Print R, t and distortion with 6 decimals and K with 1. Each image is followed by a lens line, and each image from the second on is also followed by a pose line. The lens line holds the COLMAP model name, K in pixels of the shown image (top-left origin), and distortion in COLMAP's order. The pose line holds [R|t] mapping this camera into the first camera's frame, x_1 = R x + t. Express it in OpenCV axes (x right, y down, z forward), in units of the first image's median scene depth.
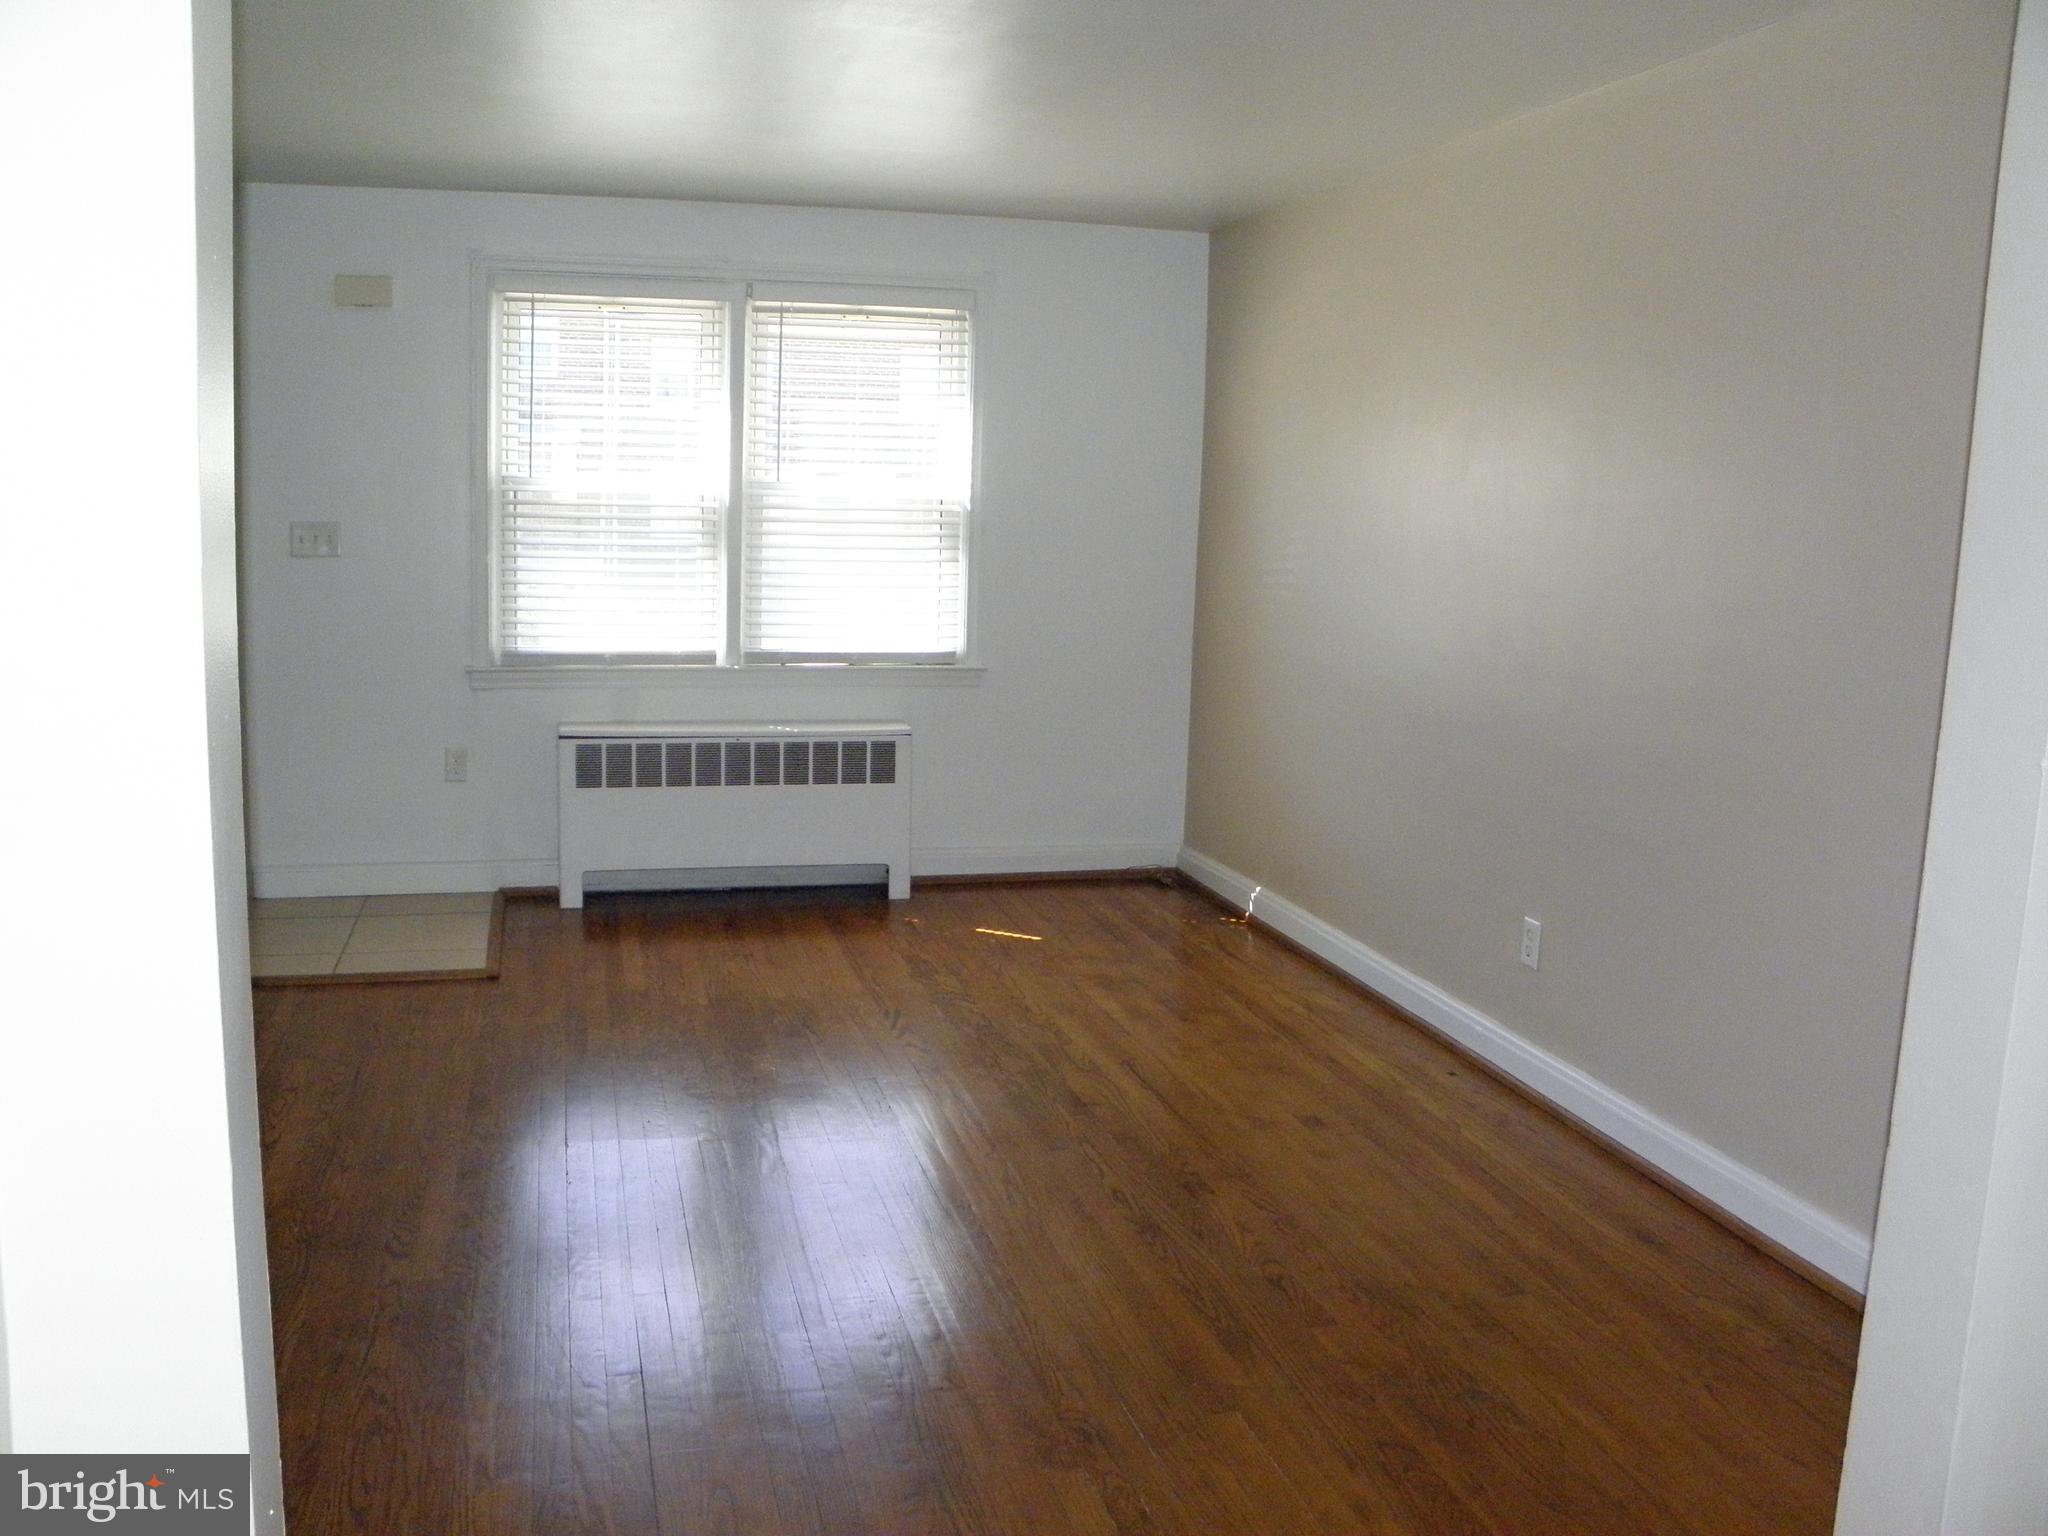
lens RADIAL K [[1724.4, 0, 1037.2], [0, 1724.4, 768.8], [0, 0, 1]] dist [-0.180106, 0.153221]
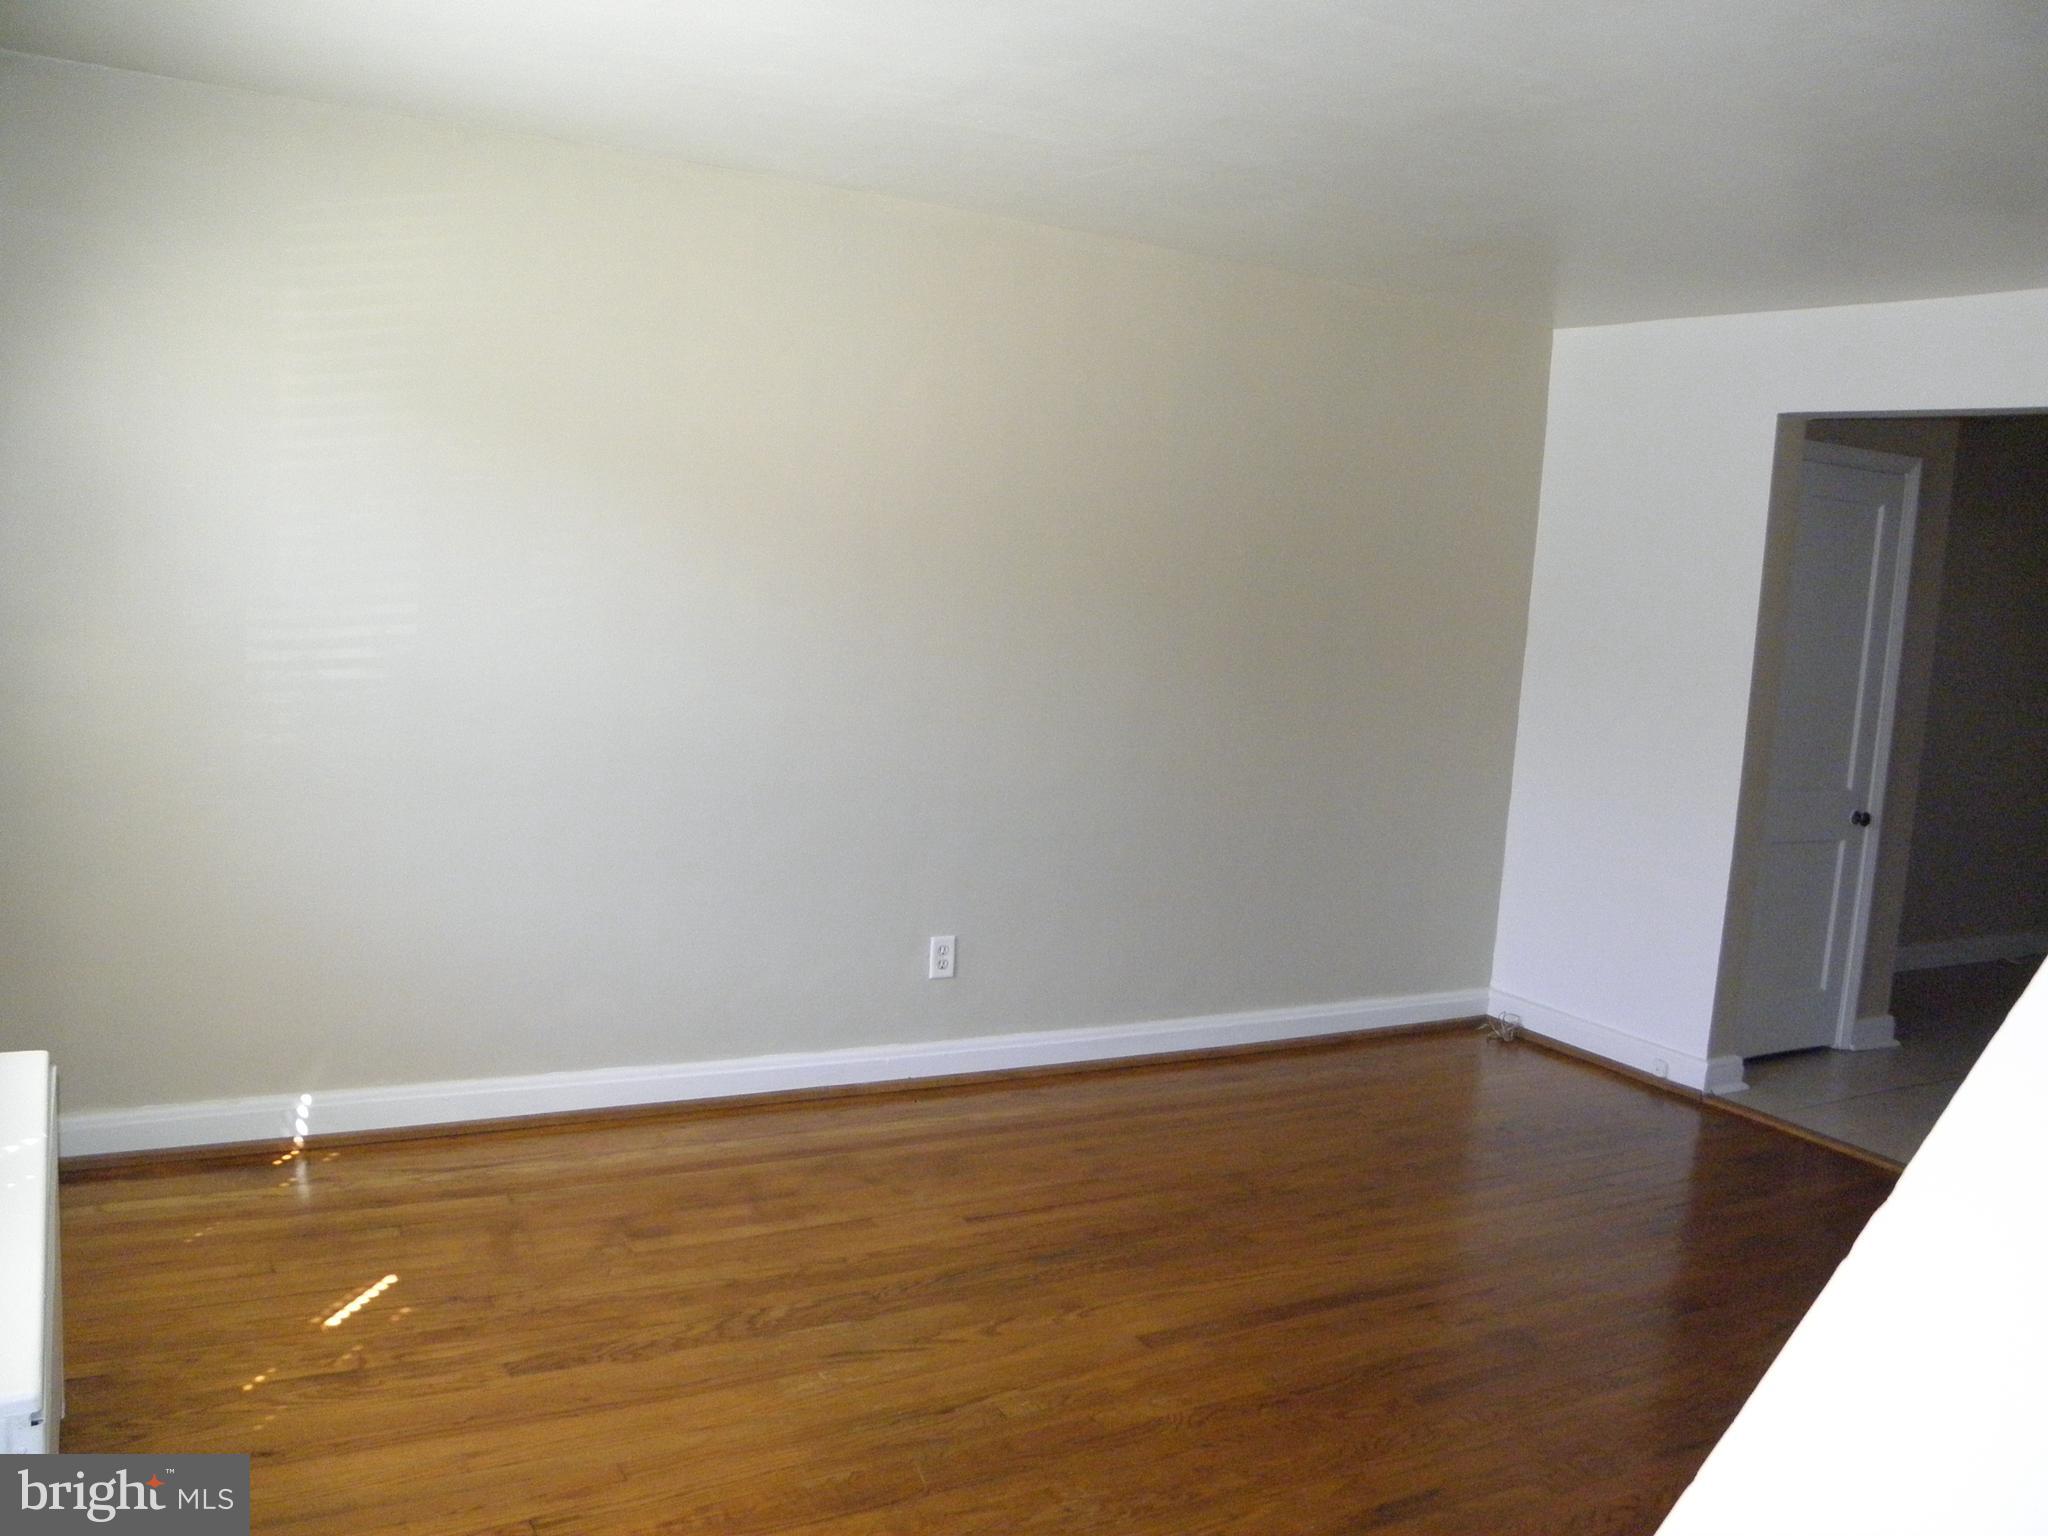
lens RADIAL K [[1724.4, 0, 1034.7], [0, 1724.4, 760.1], [0, 0, 1]] dist [-0.180106, 0.153221]
pose [[-0.260719, -0.162562, 0.951630, -0.708758], [0.072682, 0.979619, 0.187256, -0.210543], [-0.962675, 0.117988, -0.243590, 1.078011]]
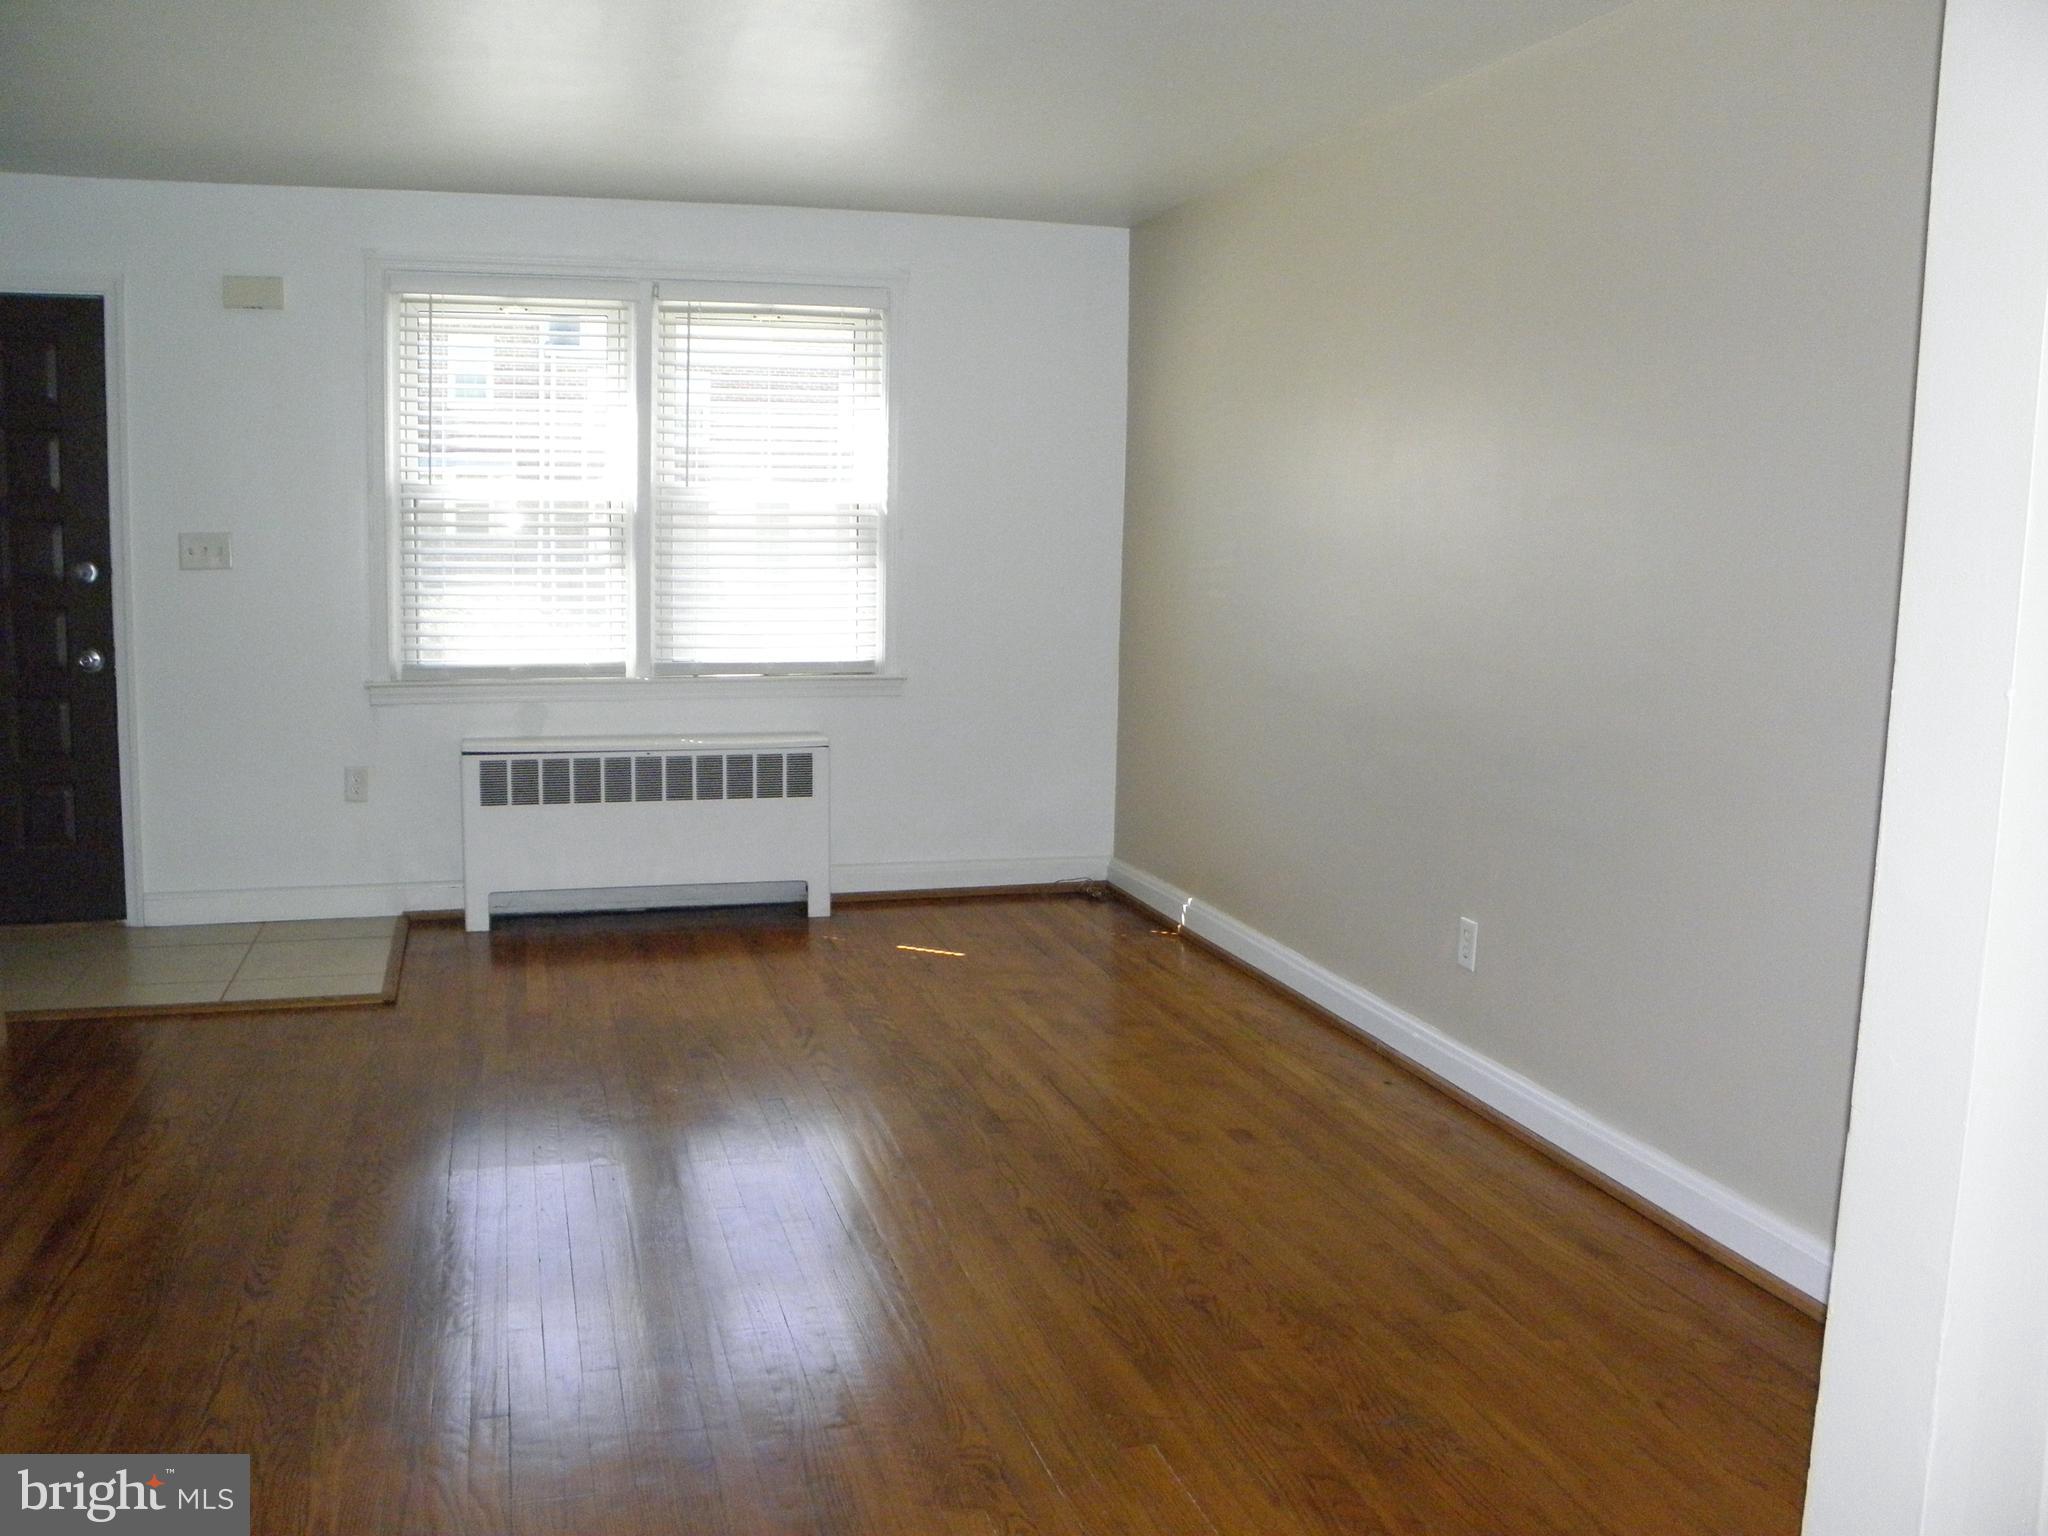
lens RADIAL K [[1724.4, 0, 1038.8], [0, 1724.4, 764.0], [0, 0, 1]] dist [-0.180106, 0.153221]
pose [[0.999424, -0.015453, 0.030228, 0.018708], [0.016096, 0.999647, -0.021141, 0.015216], [-0.029890, 0.021615, 0.999319, 0.040103]]
